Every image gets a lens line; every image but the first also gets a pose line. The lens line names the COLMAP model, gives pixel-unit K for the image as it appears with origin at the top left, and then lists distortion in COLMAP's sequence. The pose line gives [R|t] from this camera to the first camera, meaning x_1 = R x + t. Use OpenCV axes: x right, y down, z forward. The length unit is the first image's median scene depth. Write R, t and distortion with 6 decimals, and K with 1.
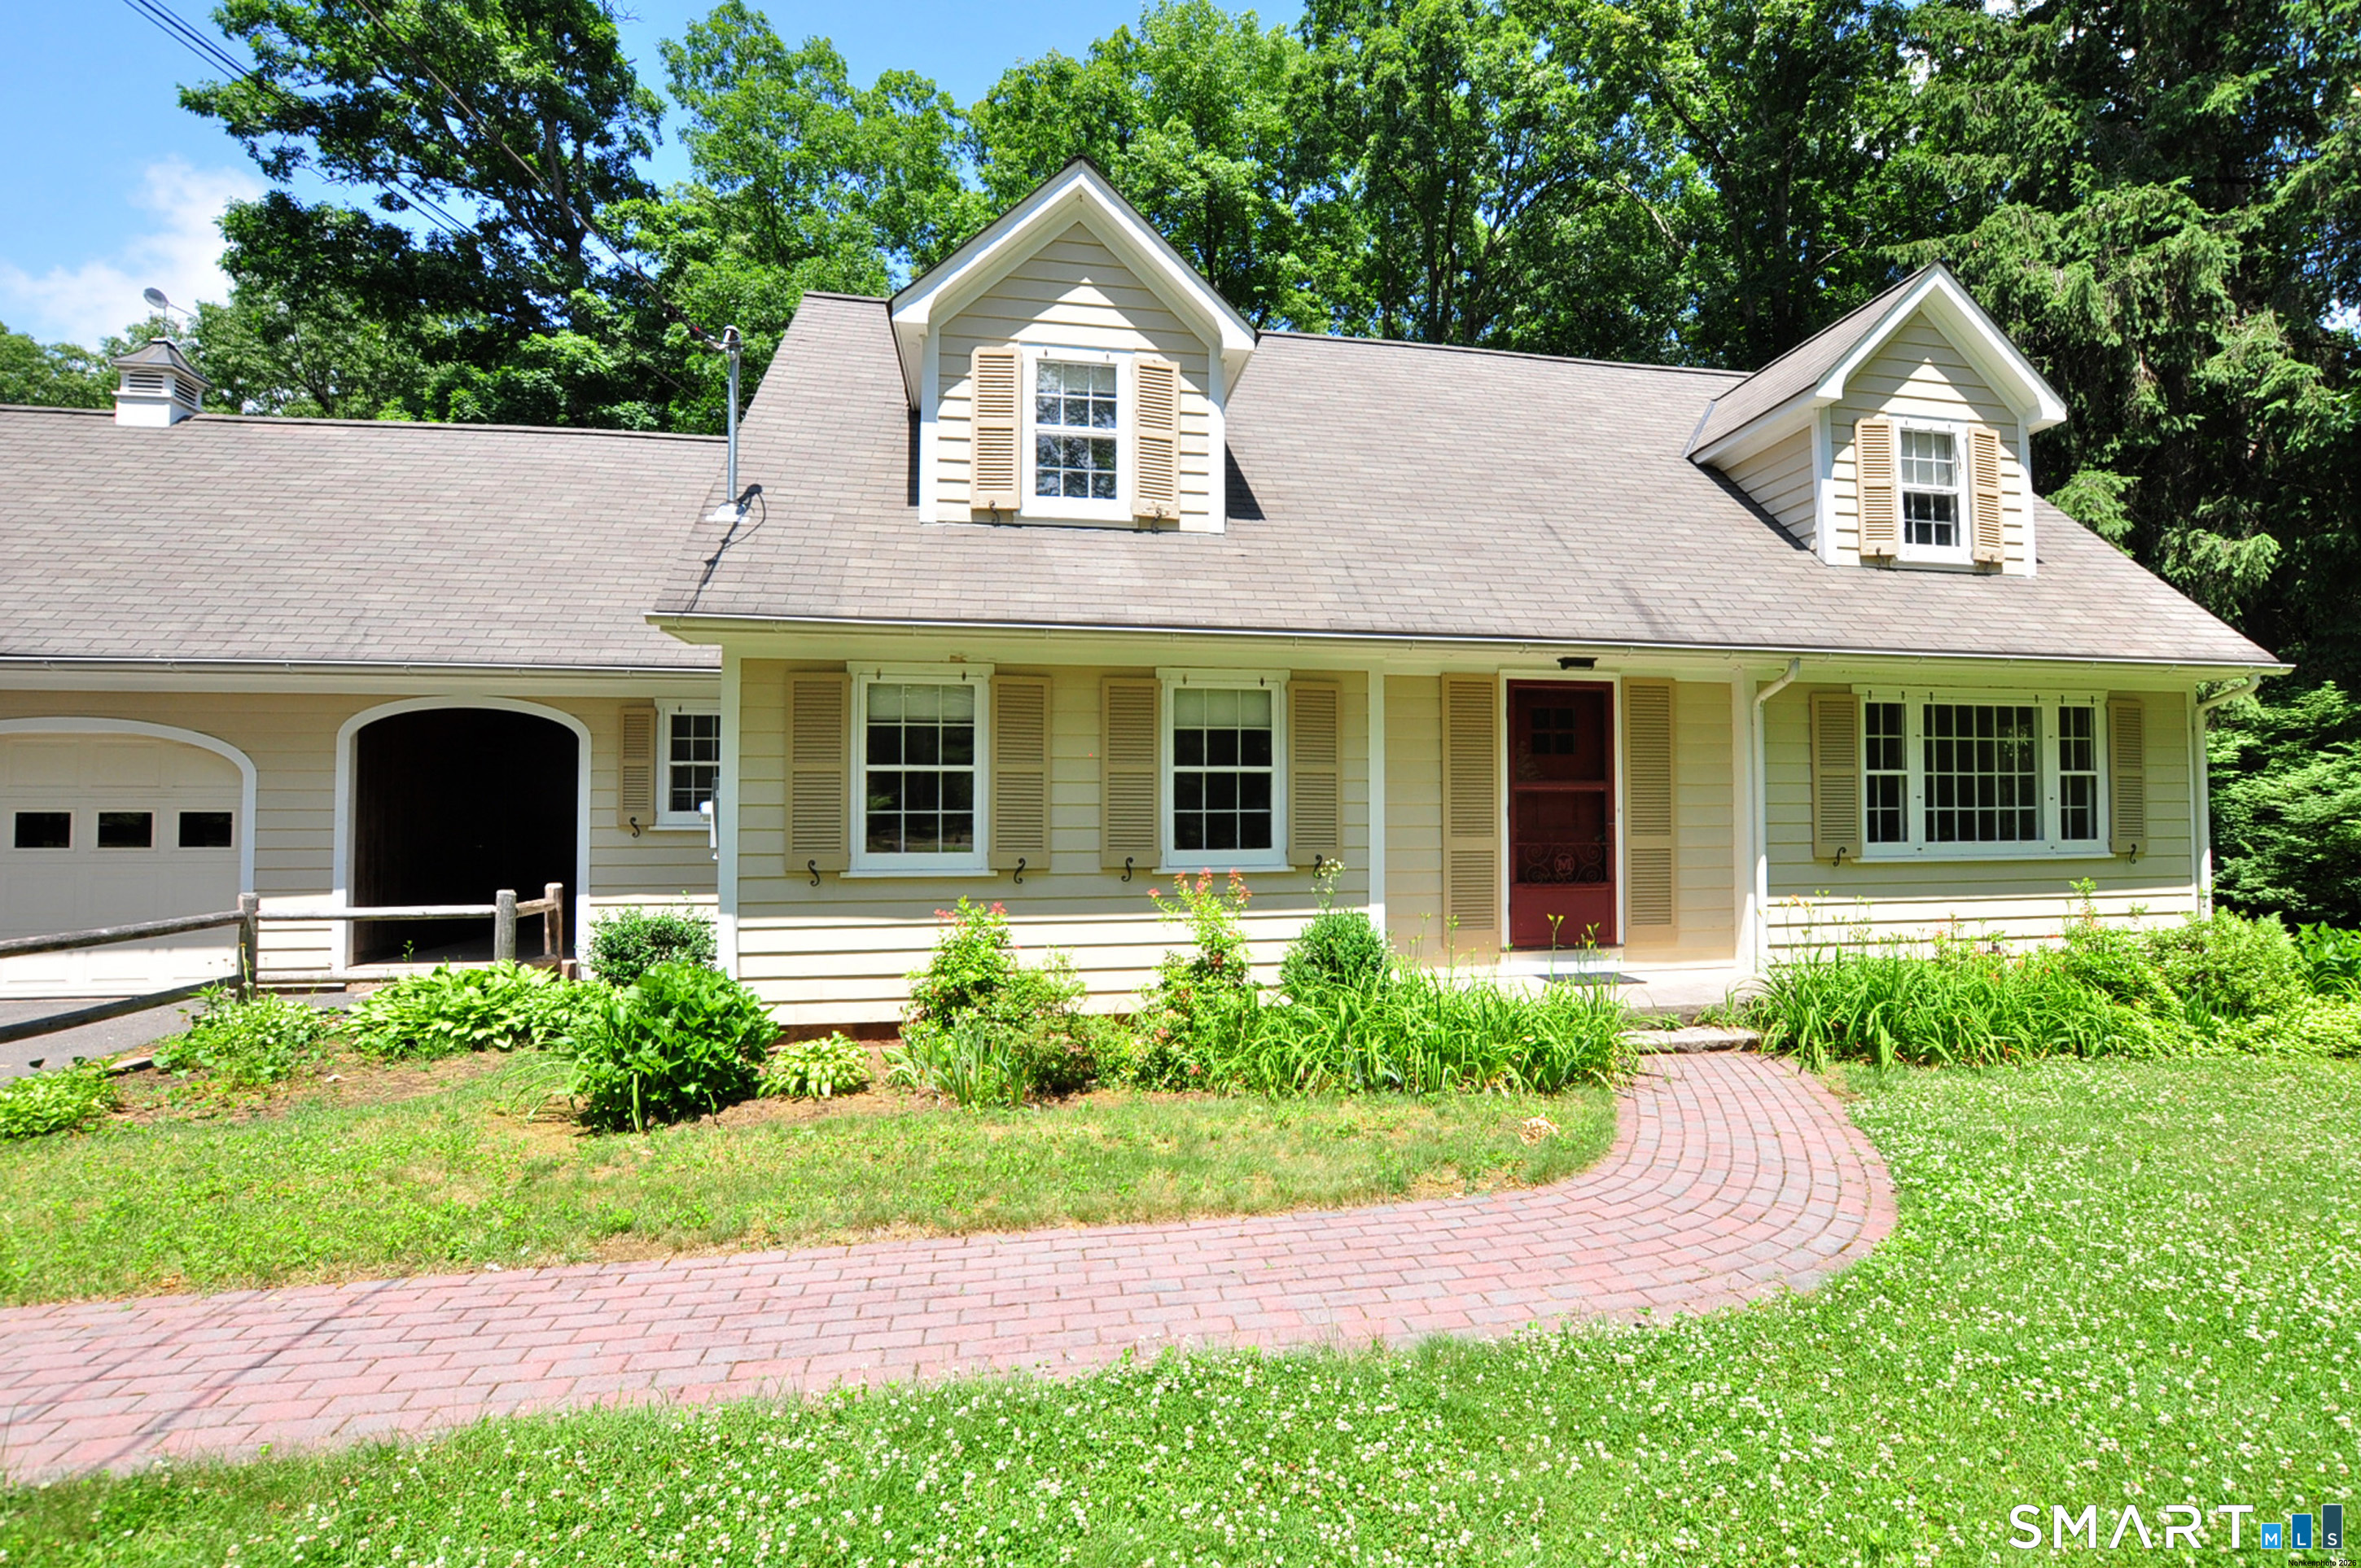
lens RADIAL K [[1042.6, 0, 1178.0], [0, 1042.6, 793.6], [0, 0, 1]] dist [-0.023598, 0.000347]
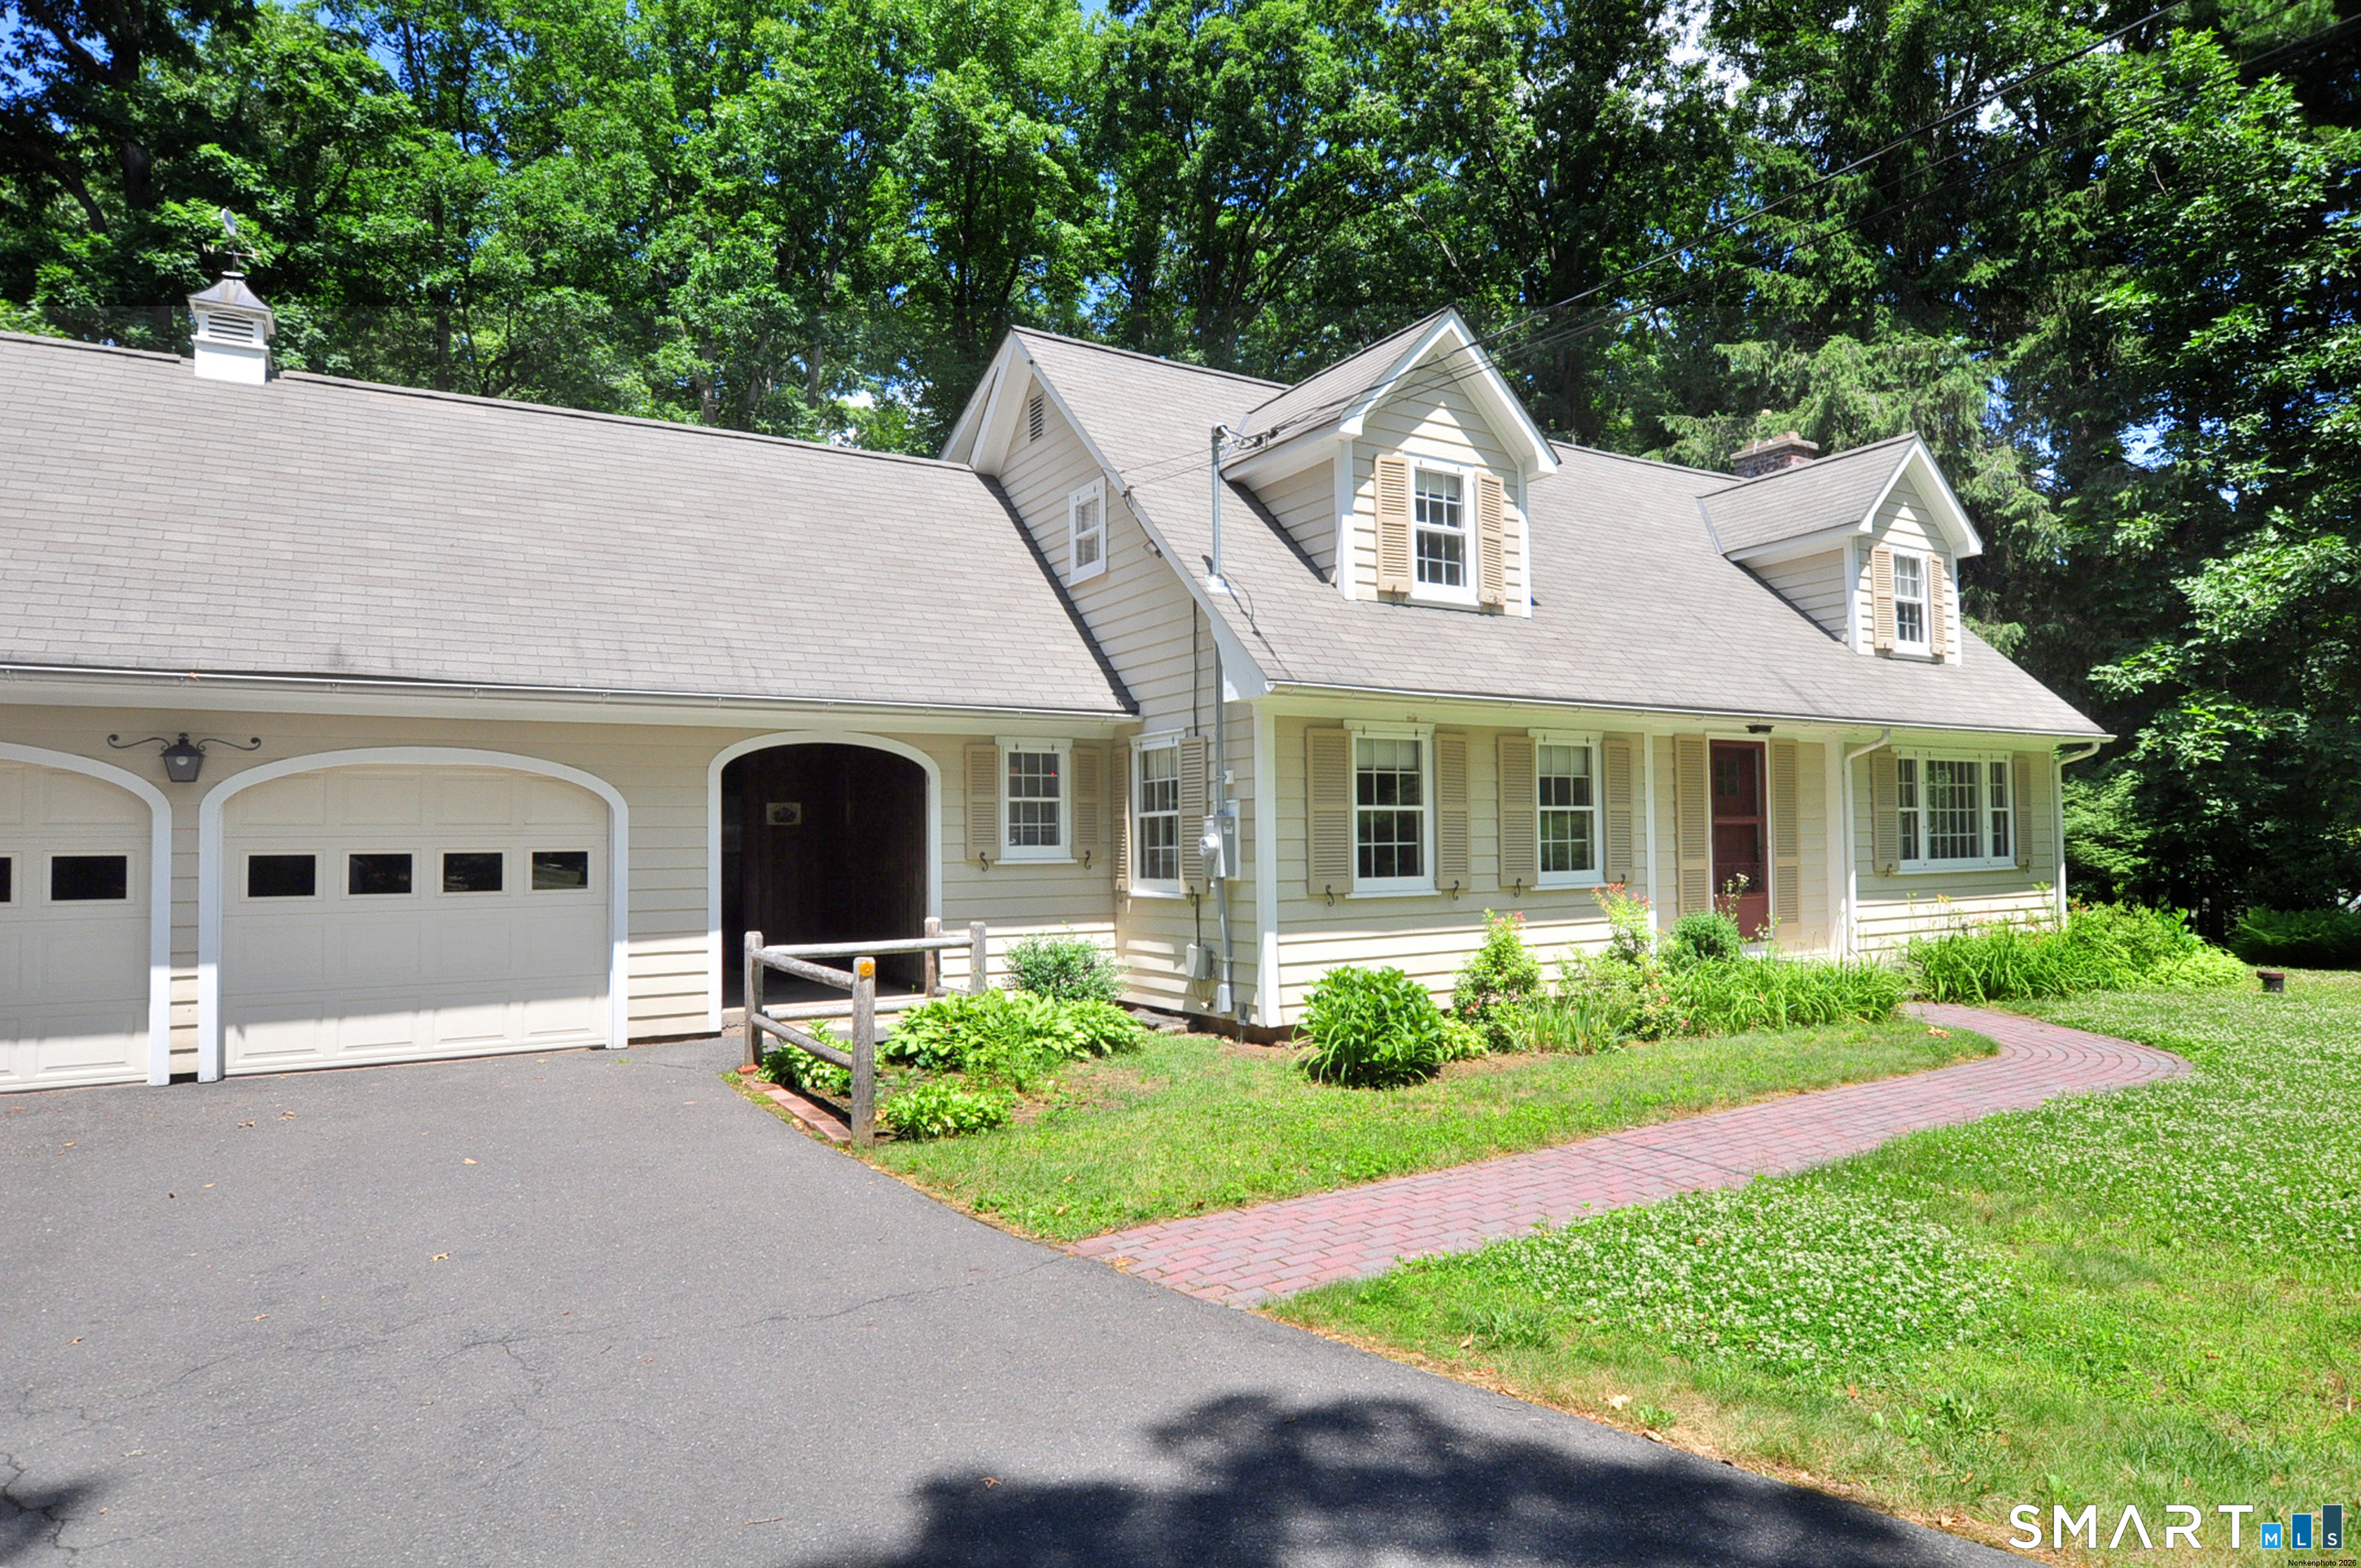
lens RADIAL K [[1282.9, 0, 1177.7], [0, 1282.9, 809.1], [0, 0, 1]] dist [-0.012618, 0.000275]
pose [[0.939232, 0.000419, 0.343283, -0.809495], [0.003895, 0.999922, -0.011878, -0.004527], [-0.343261, 0.012493, 0.939157, -0.267220]]
